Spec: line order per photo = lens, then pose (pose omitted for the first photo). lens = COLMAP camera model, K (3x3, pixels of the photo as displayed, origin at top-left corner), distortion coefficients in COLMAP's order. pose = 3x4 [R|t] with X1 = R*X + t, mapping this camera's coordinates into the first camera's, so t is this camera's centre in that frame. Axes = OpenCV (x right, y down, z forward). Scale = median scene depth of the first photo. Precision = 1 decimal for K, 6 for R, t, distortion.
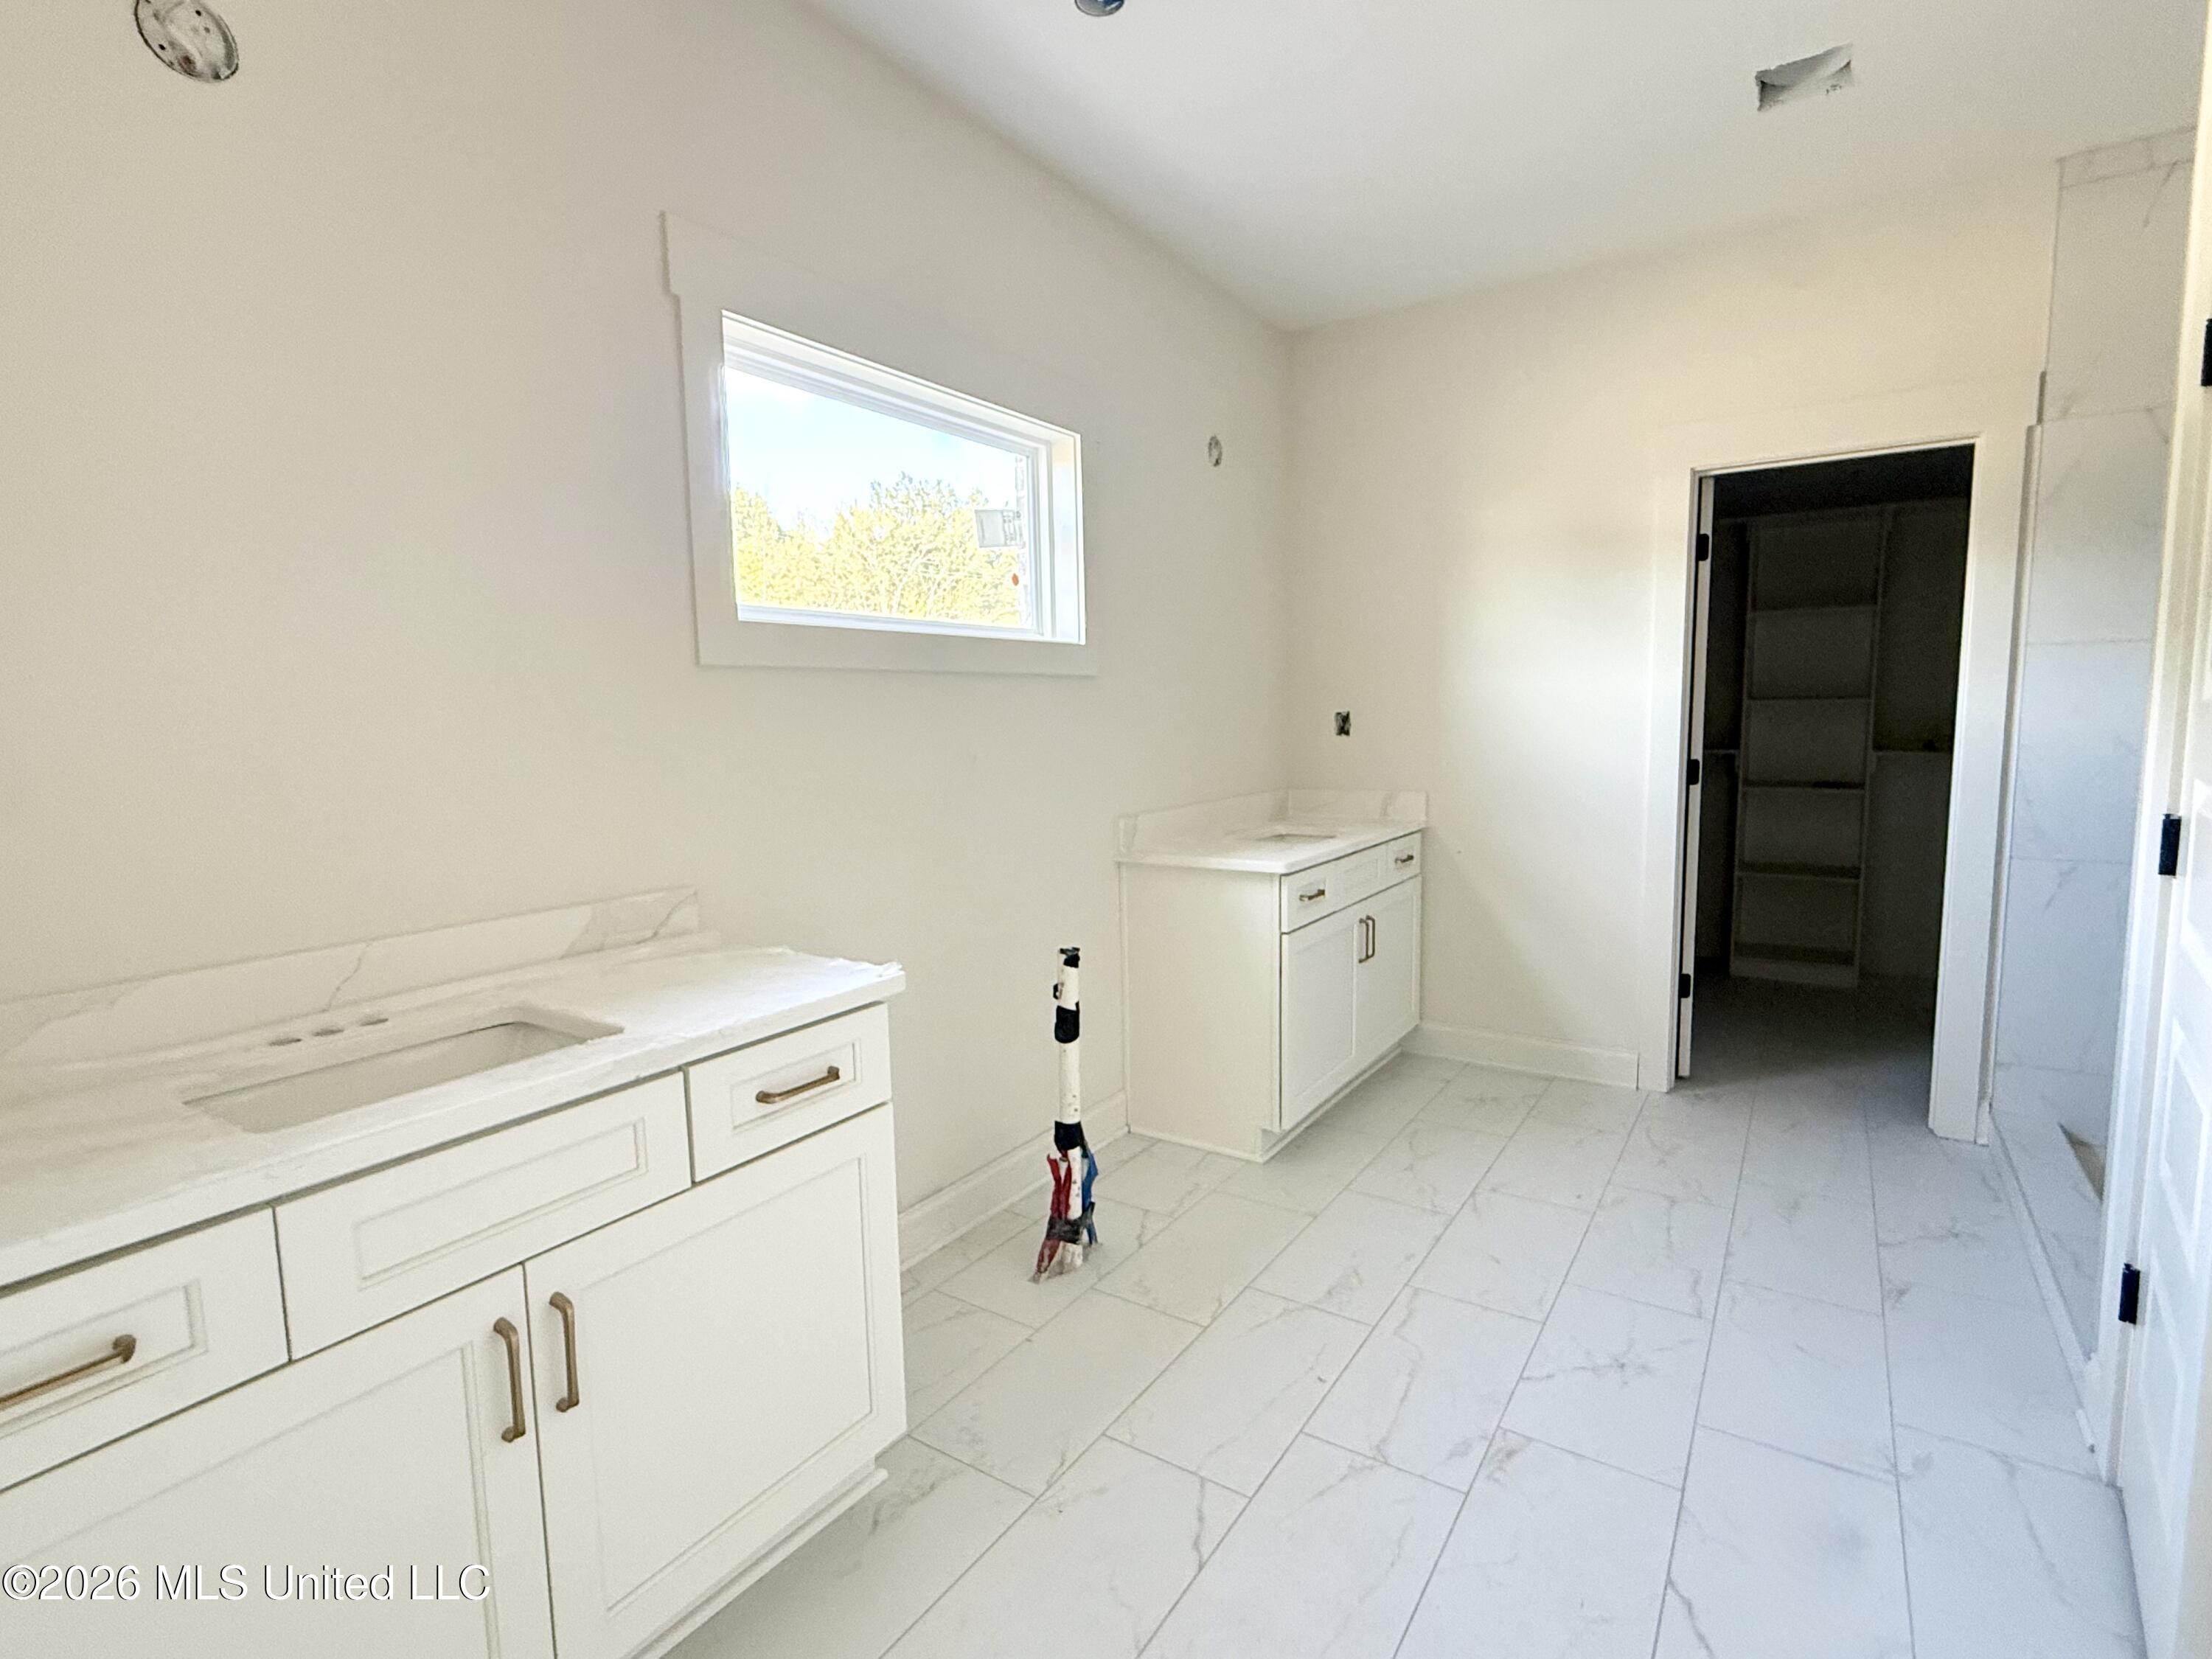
lens RADIAL K [[1082.6, 0, 1090.6], [0, 1082.6, 827.2], [0, 0, 1]] dist [0.005712, 0.000416]
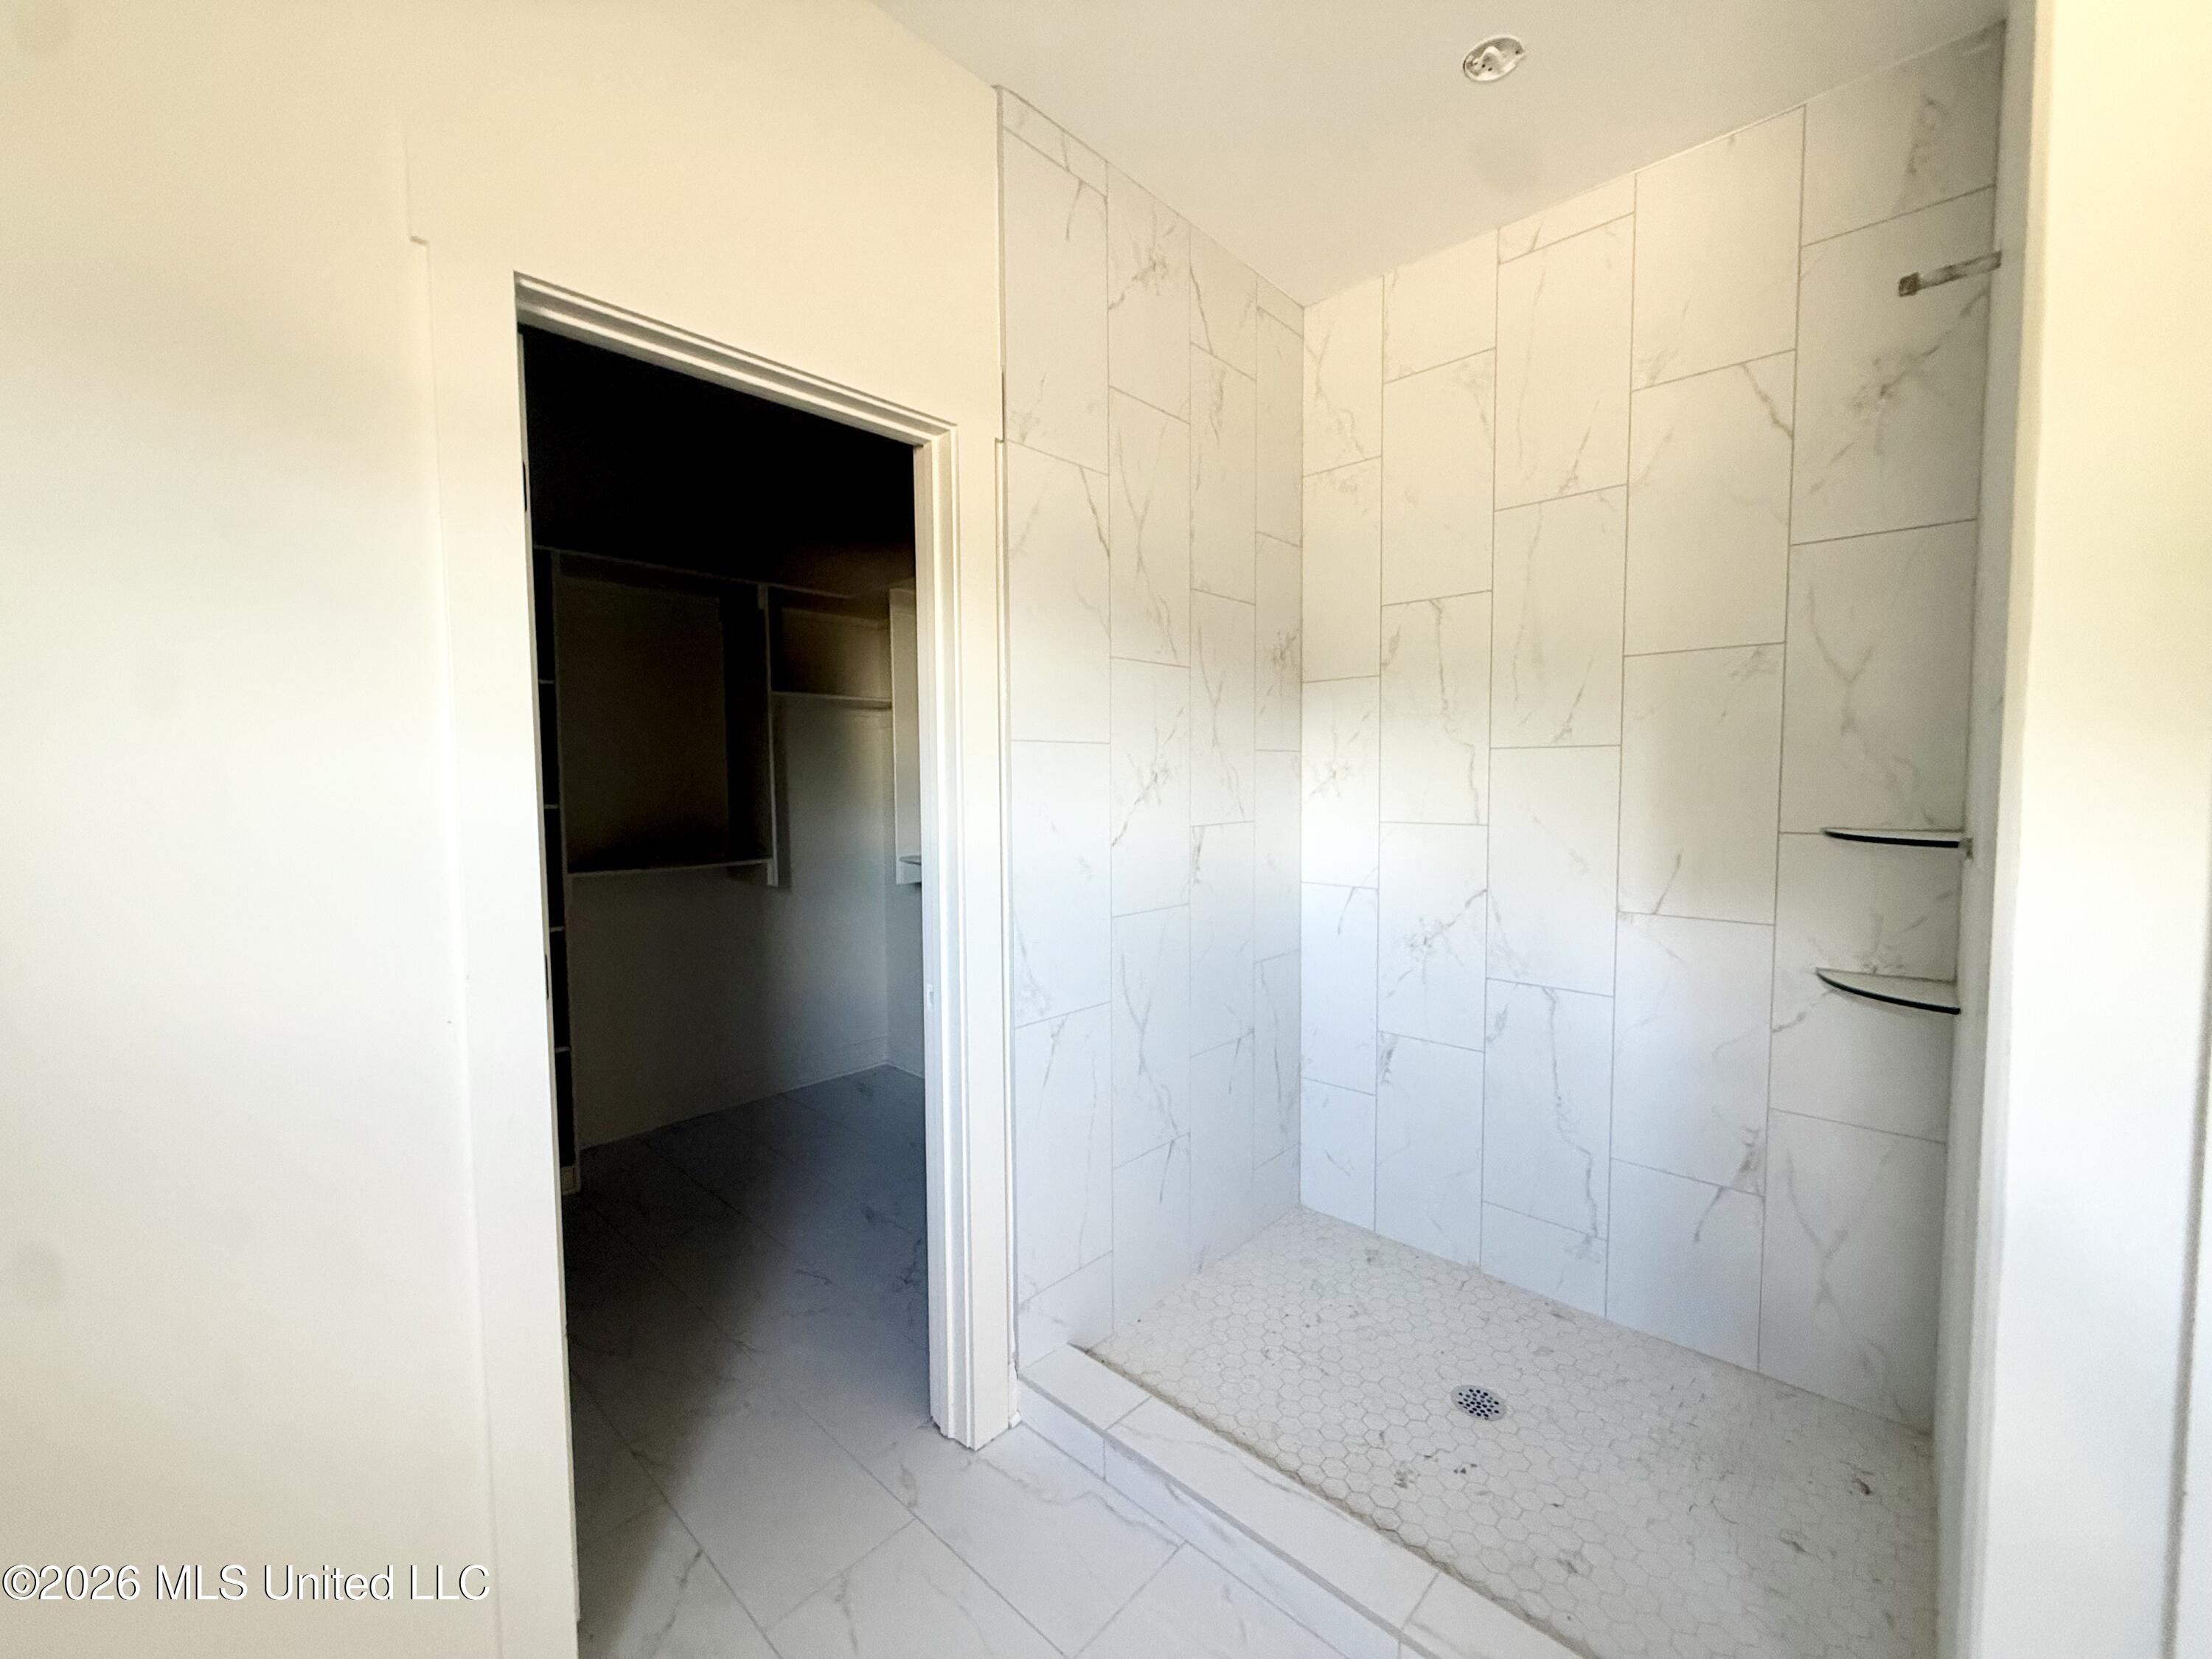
lens RADIAL K [[877.9, 0, 1101.1], [0, 877.9, 822.9], [0, 0, 1]] dist [-0.000888, 0.000003]
pose [[0.155541, -0.038670, 0.987072, 0.382889], [0.120848, 0.992473, 0.019838, -0.159364], [-0.980409, 0.116200, 0.159044, 1.159669]]
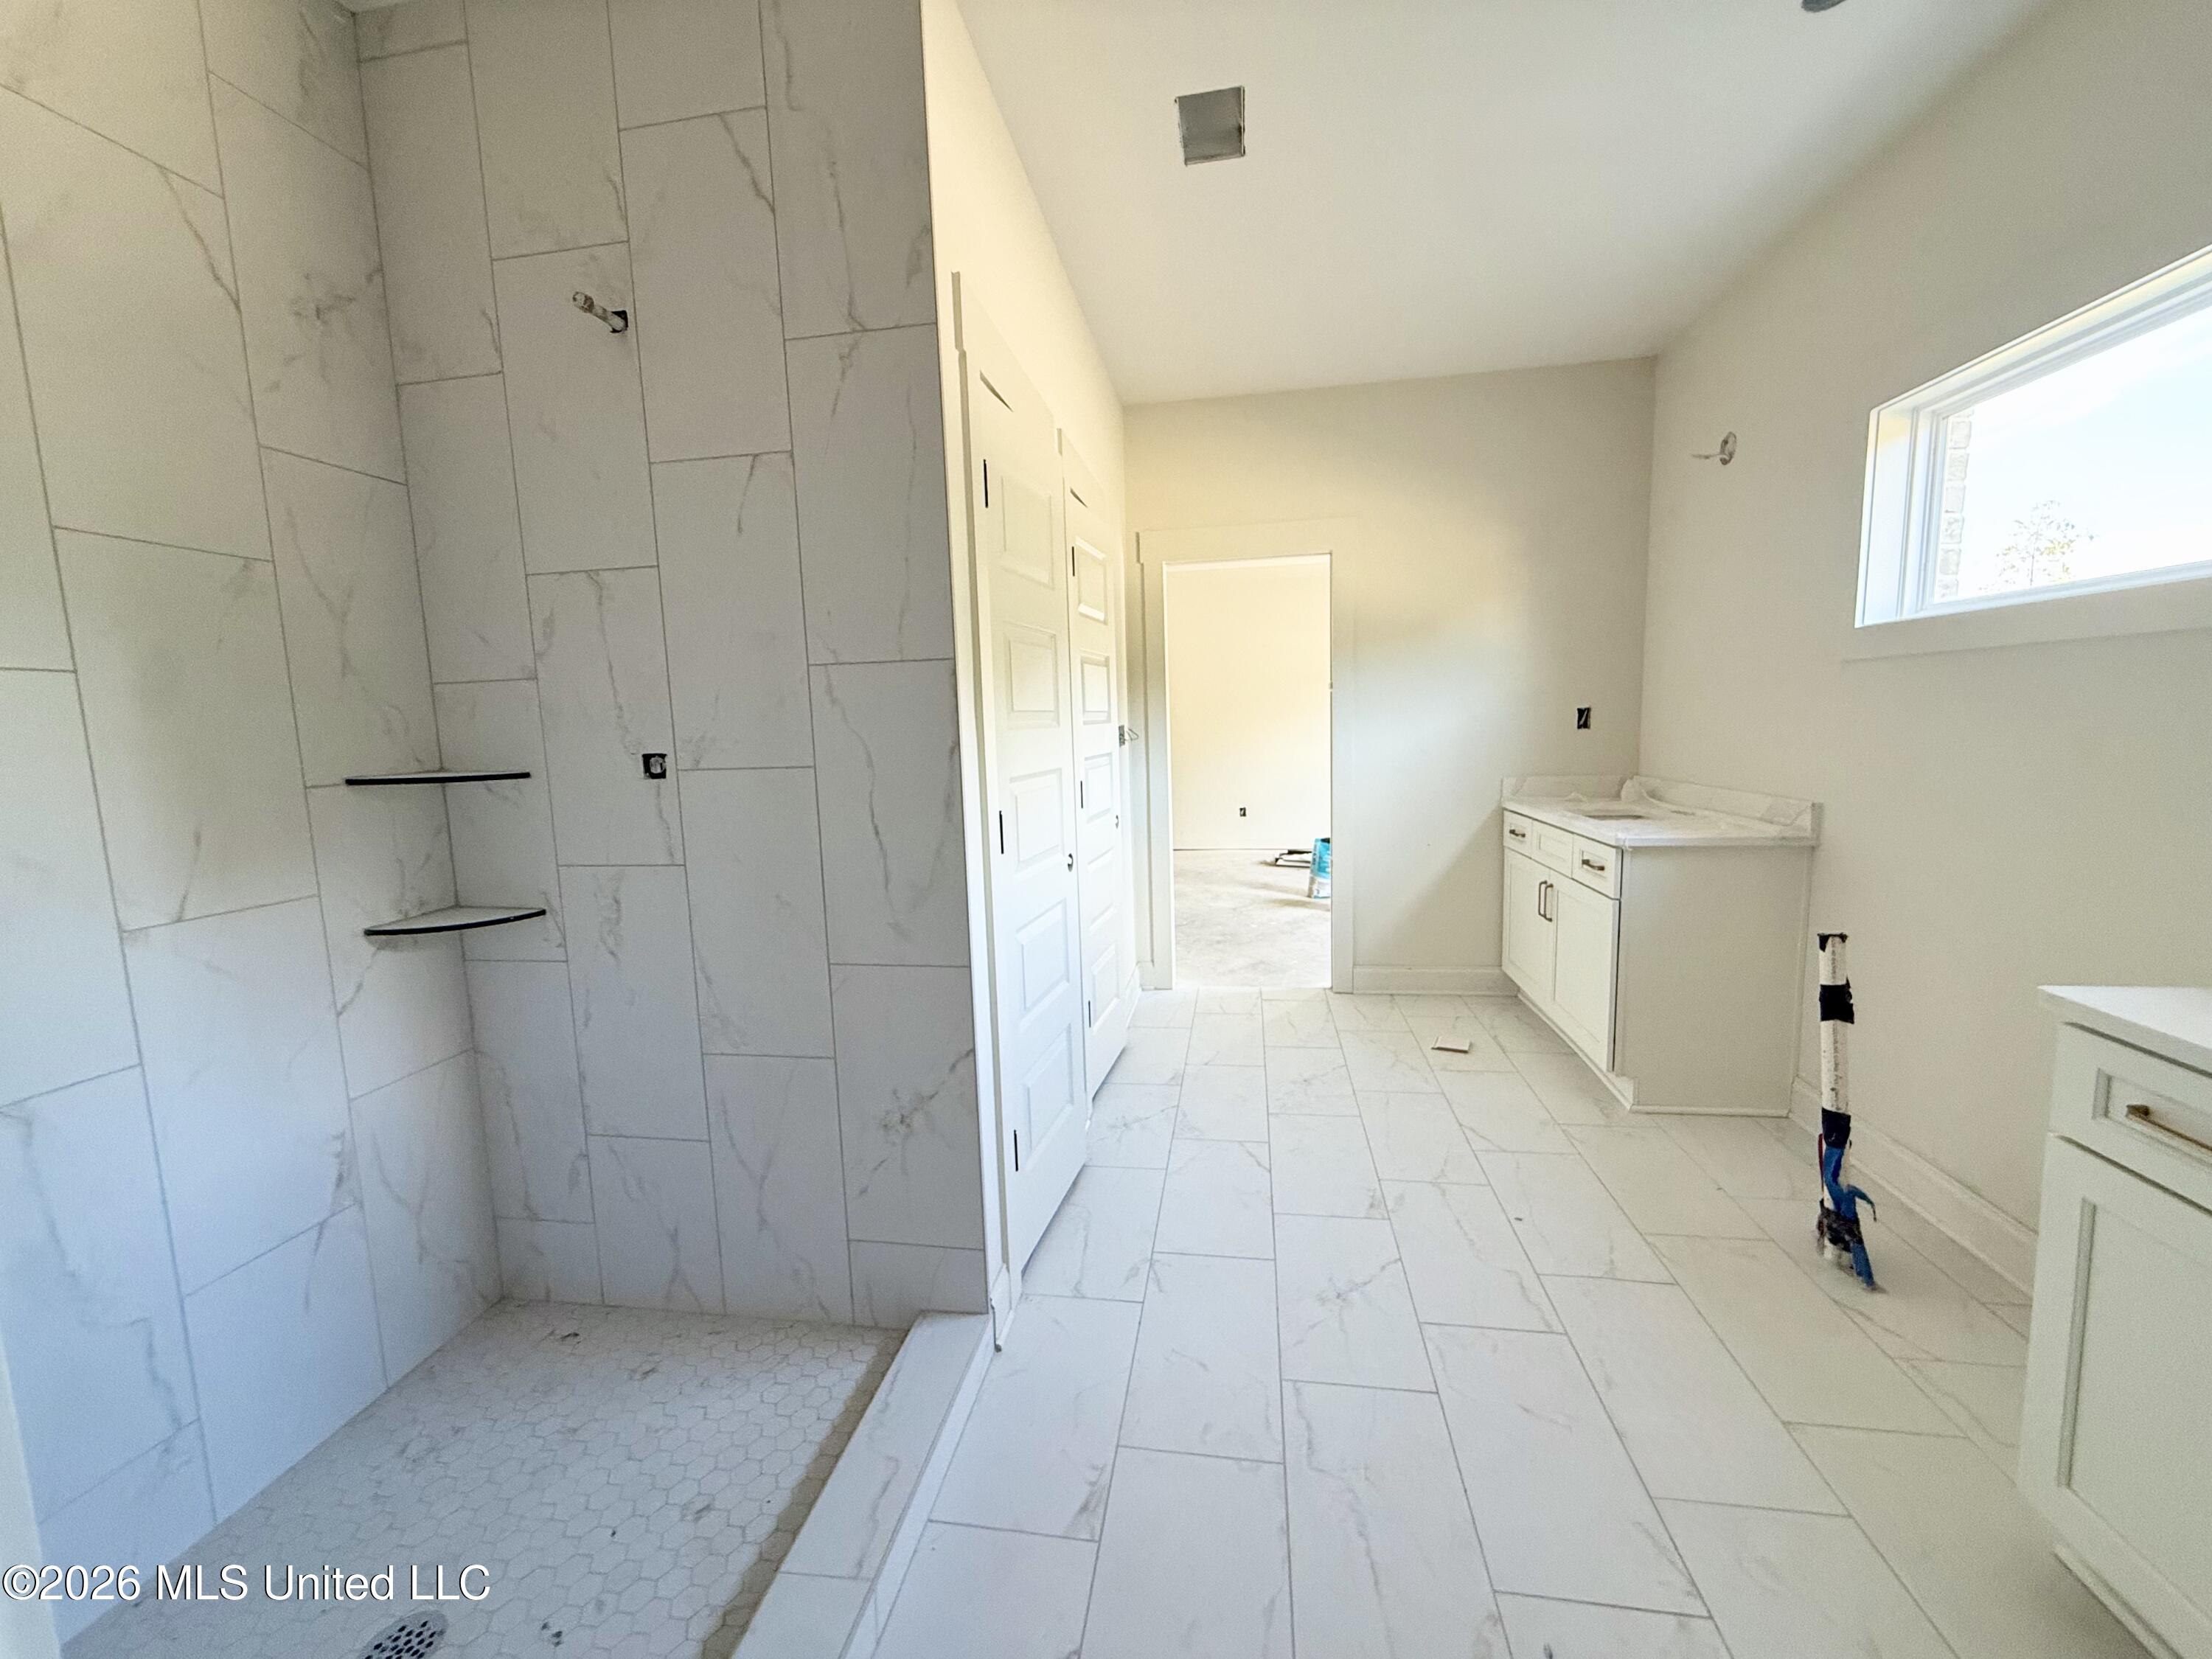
lens RADIAL K [[877.9, 0, 1100.9], [0, 877.9, 825.6], [0, 0, 1]] dist [-0.000888, 0.000003]
pose [[-0.906577, 0.095172, -0.411169, 1.034686], [-0.000765, 0.973870, 0.227106, -0.189098], [0.422039, 0.206204, -0.882815, 1.586023]]
